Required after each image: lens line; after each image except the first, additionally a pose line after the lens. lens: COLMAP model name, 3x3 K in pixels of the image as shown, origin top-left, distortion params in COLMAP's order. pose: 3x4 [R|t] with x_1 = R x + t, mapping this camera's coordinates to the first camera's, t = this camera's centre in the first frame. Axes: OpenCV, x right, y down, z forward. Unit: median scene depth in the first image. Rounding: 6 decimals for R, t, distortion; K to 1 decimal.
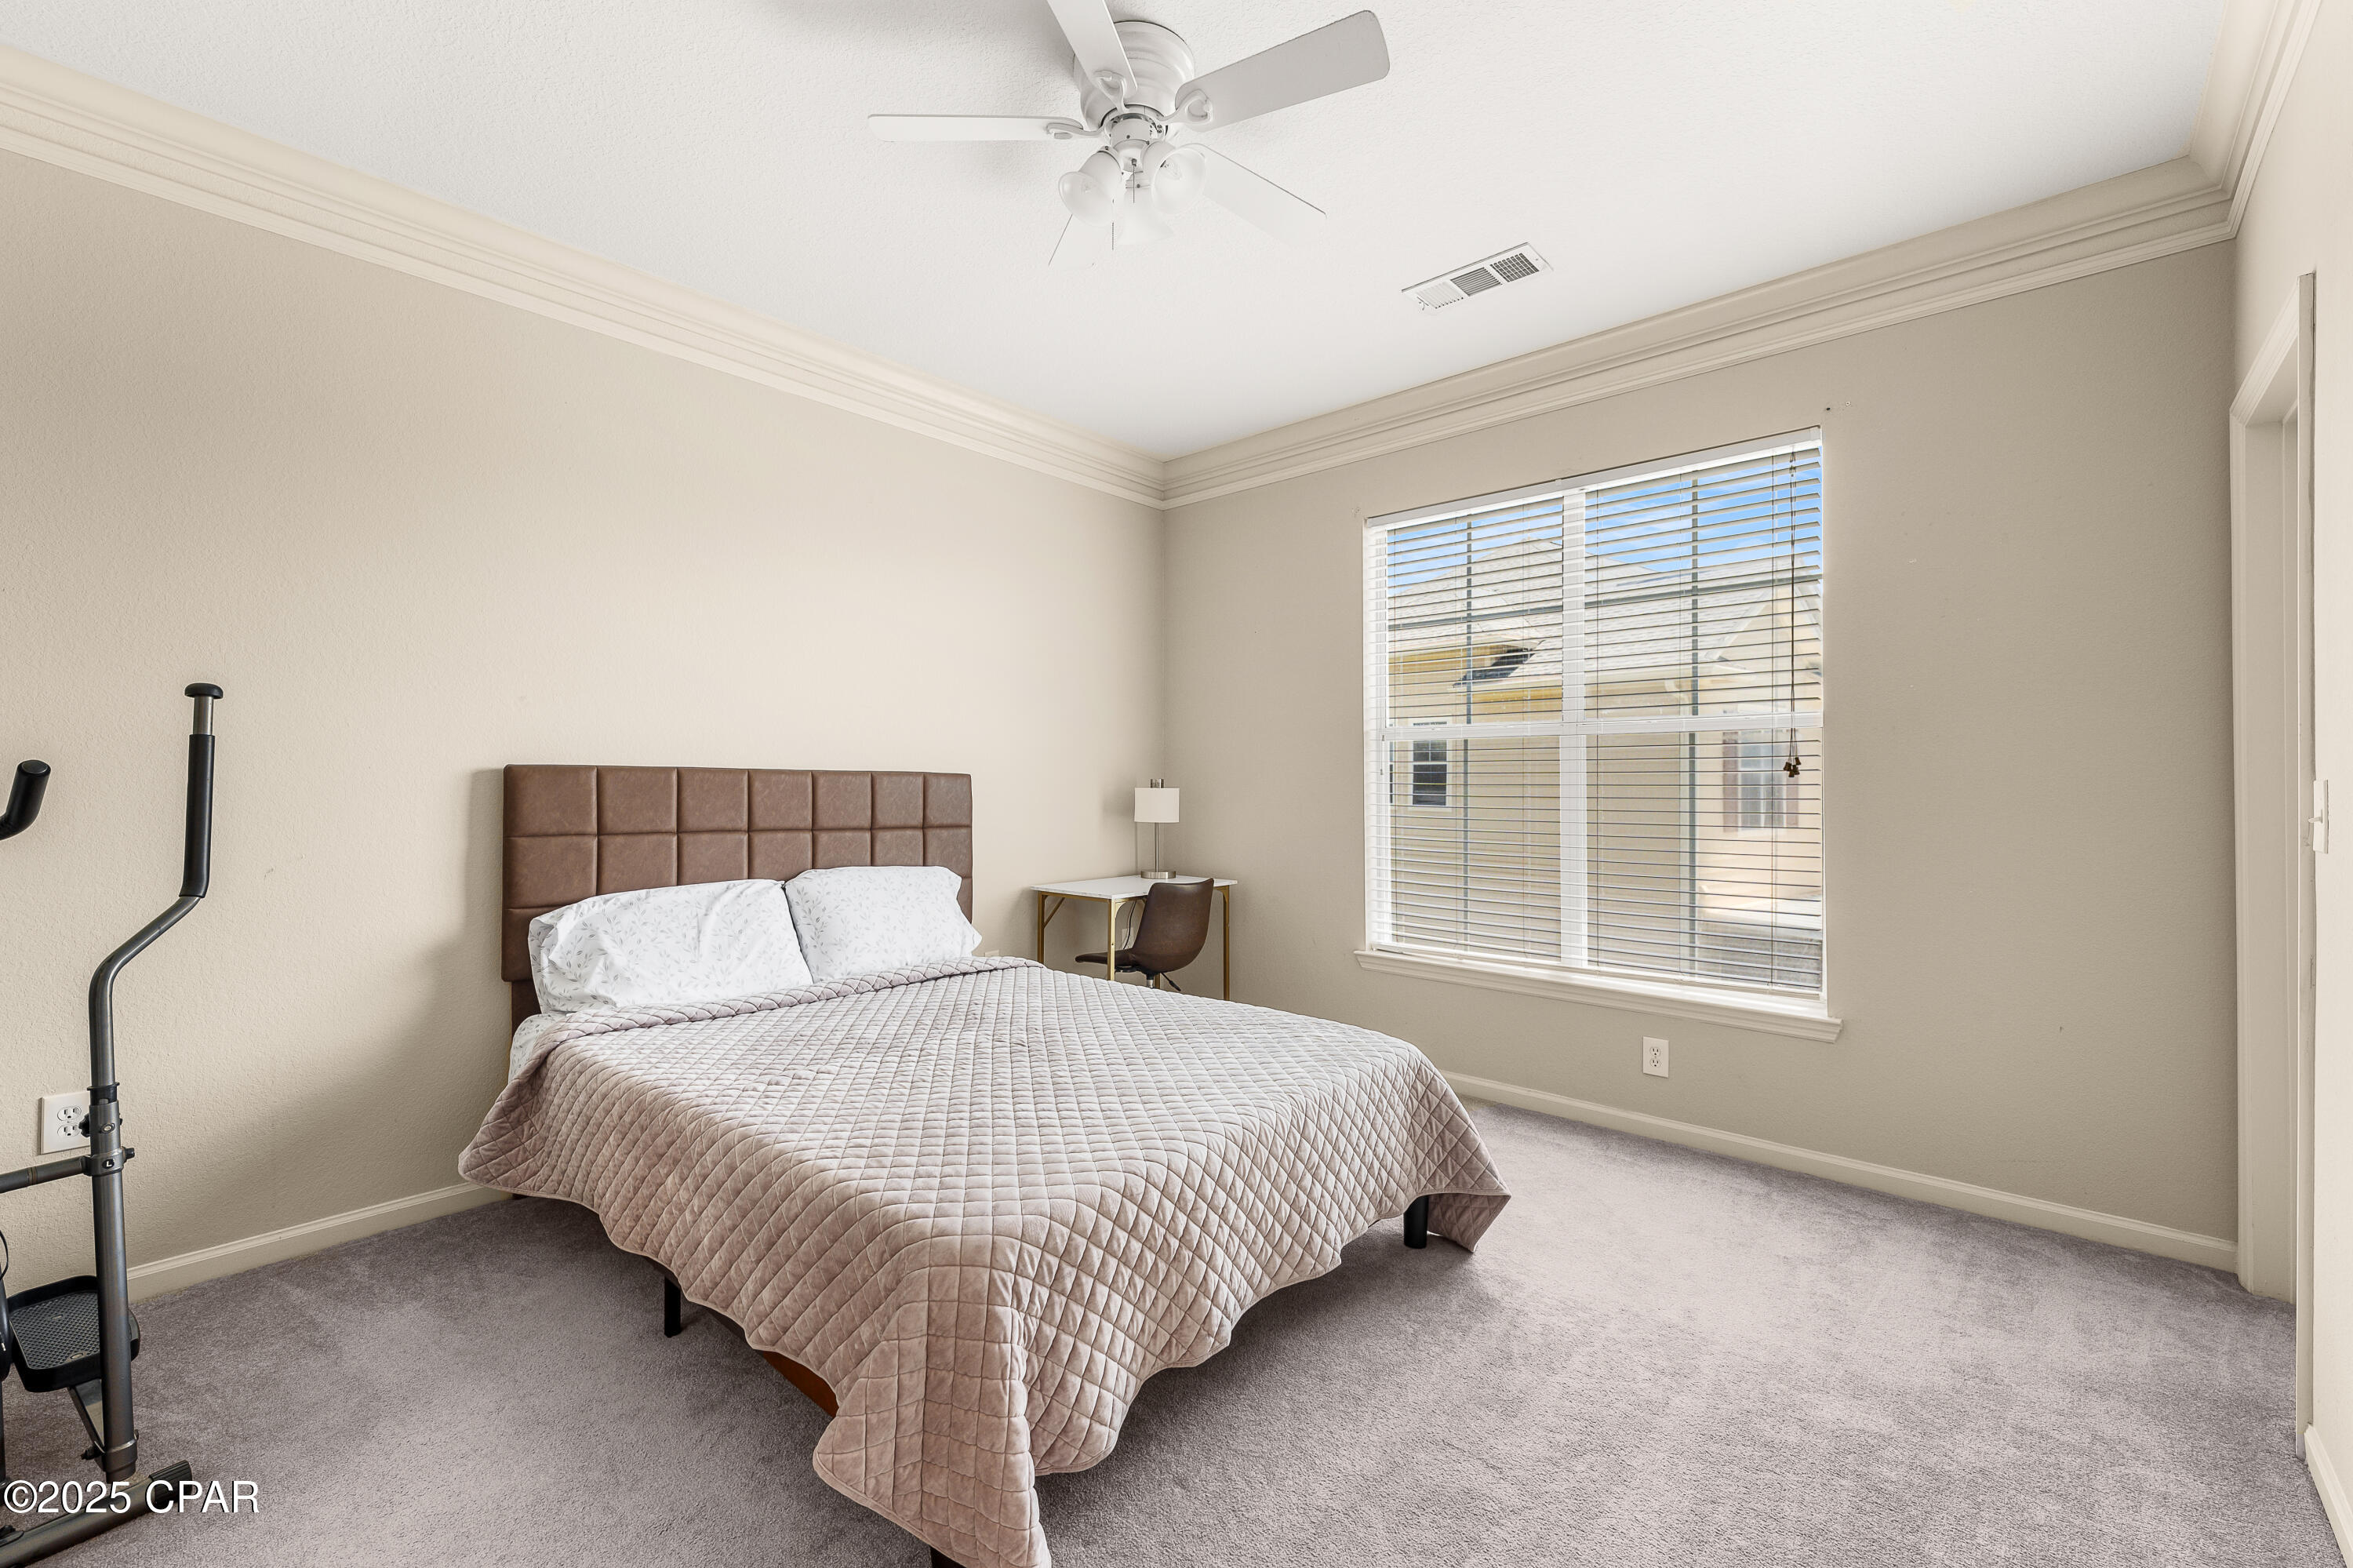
lens RADIAL K [[979.8, 0, 1166.7], [0, 979.8, 777.9], [0, 0, 1]] dist [0.002609, -0.001724]
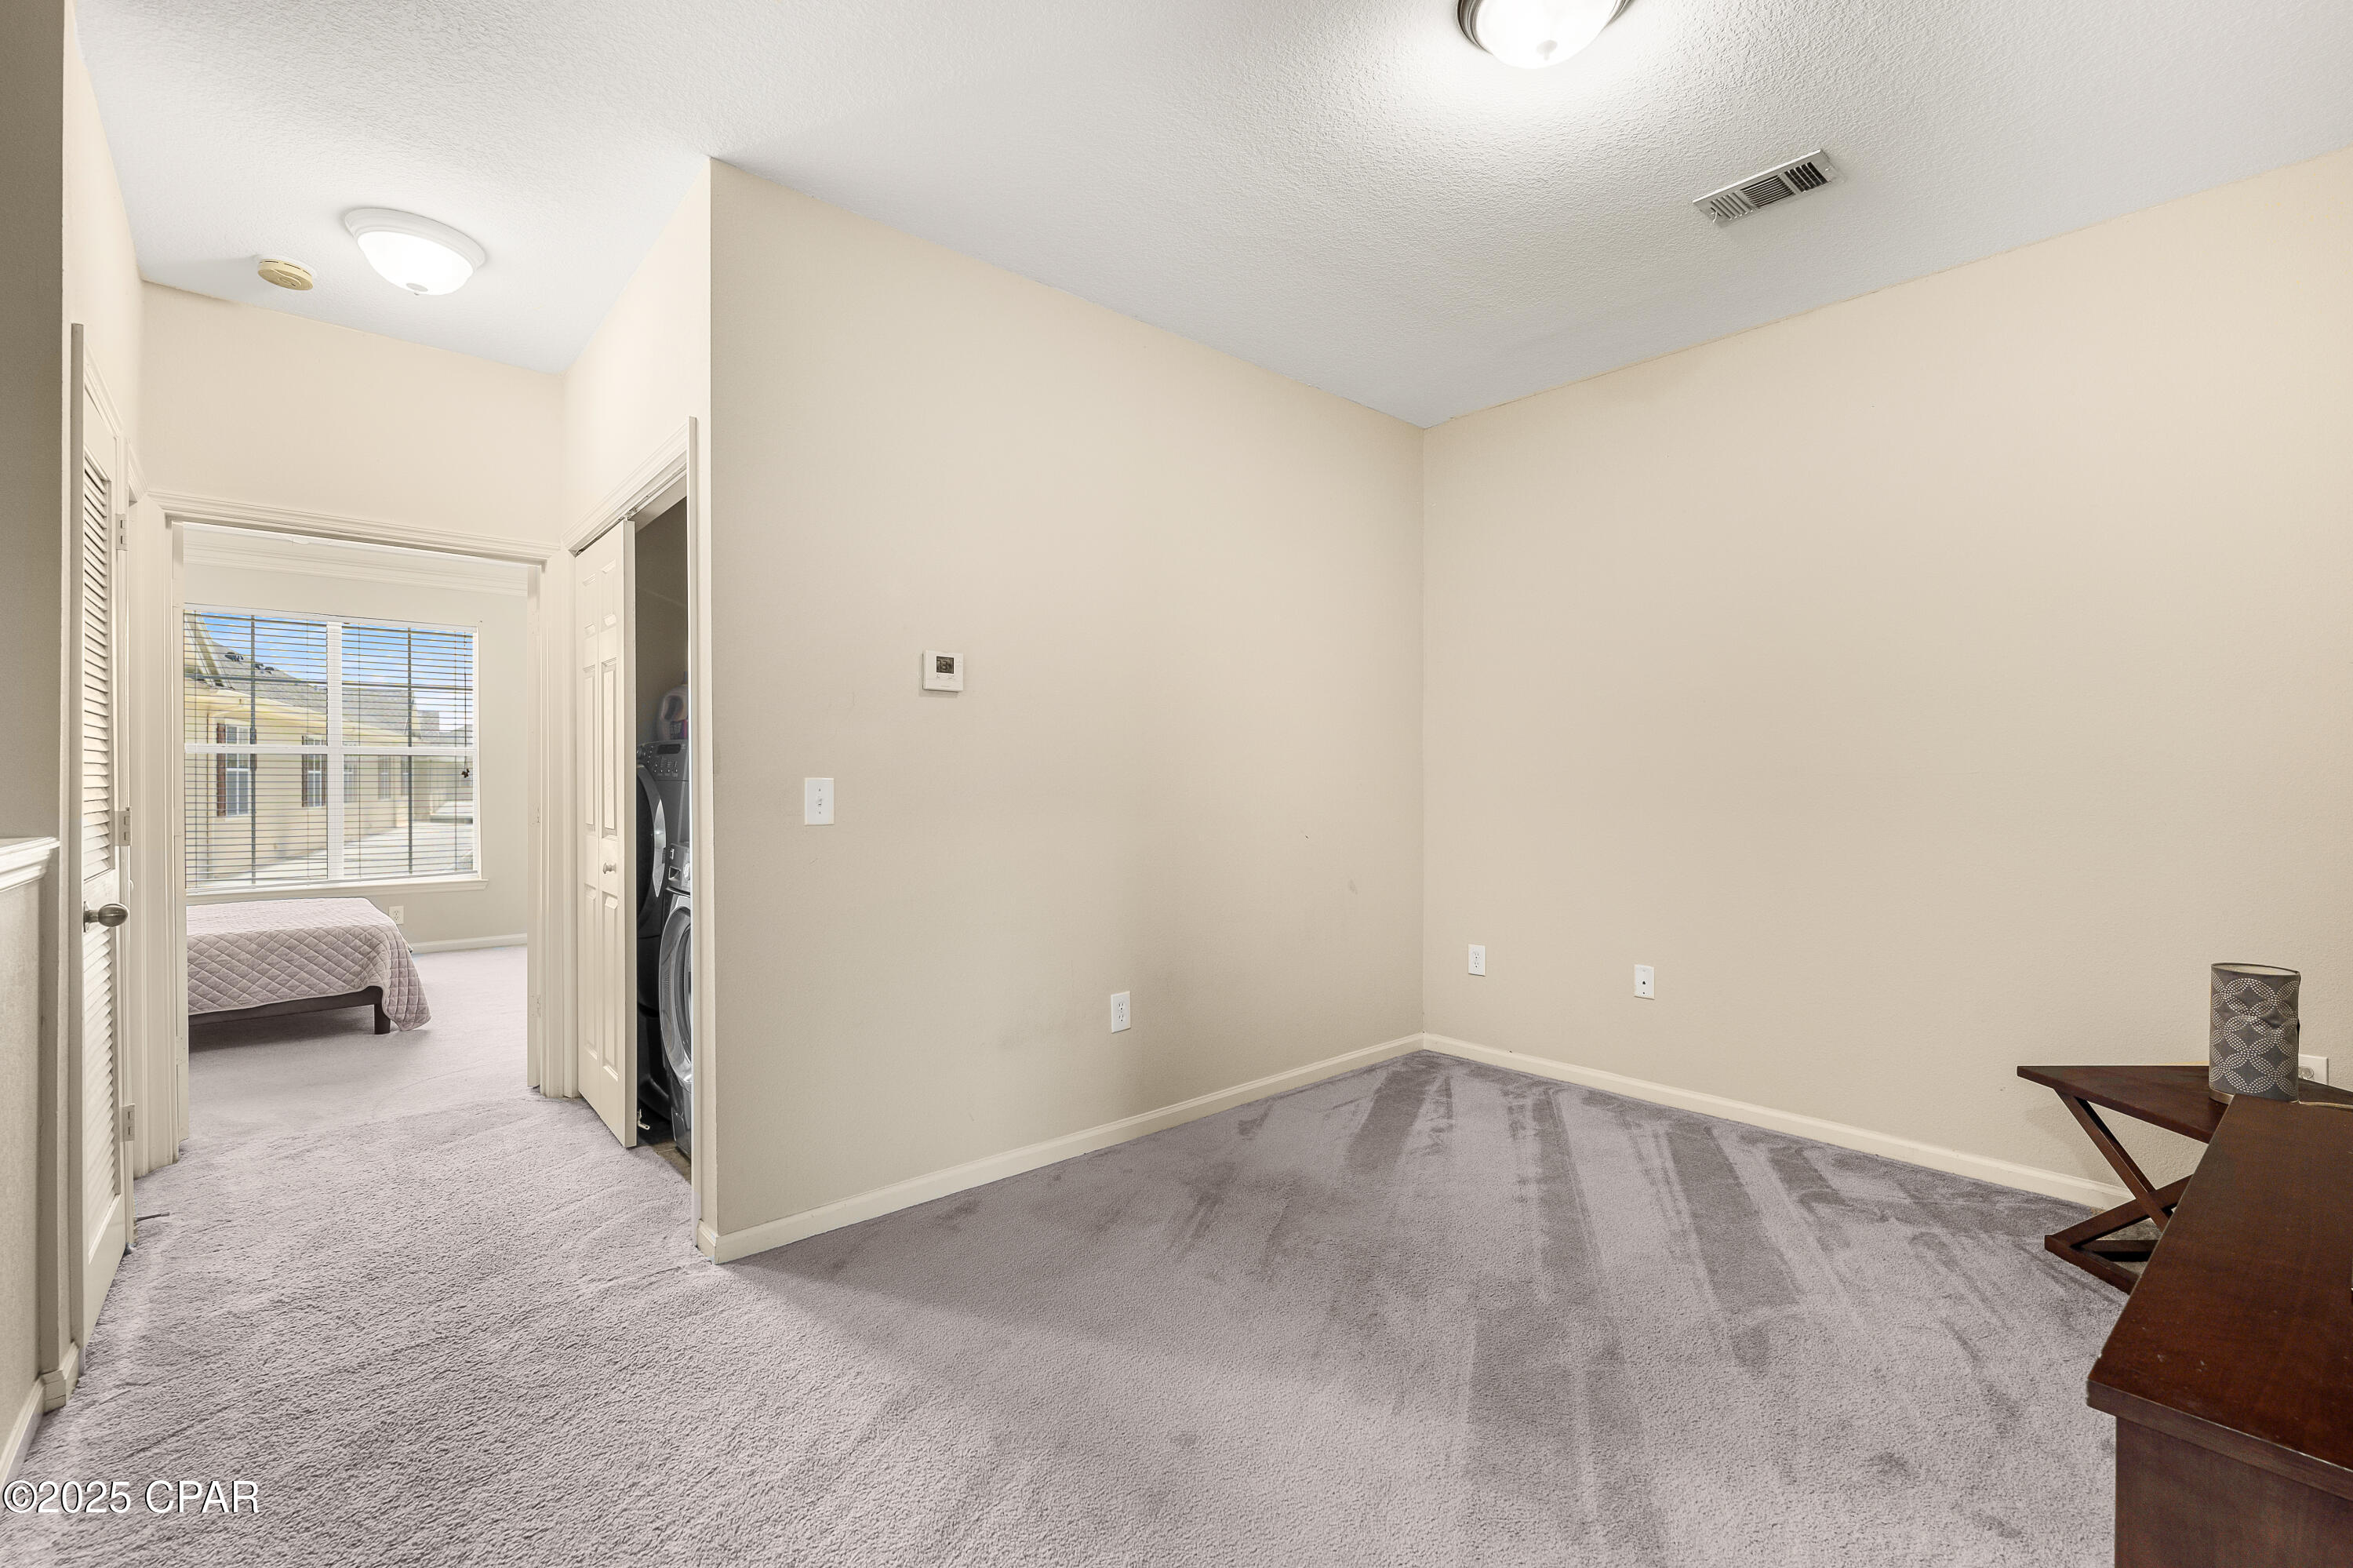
lens RADIAL K [[979.8, 0, 1135.4], [0, 979.8, 788.5], [0, 0, 1]] dist [0.002609, -0.001724]
pose [[0.108828, -0.006434, 0.994040, -1.364786], [-0.006476, 0.999953, 0.007181, -0.003901], [-0.994040, -0.007219, 0.108781, -0.750491]]
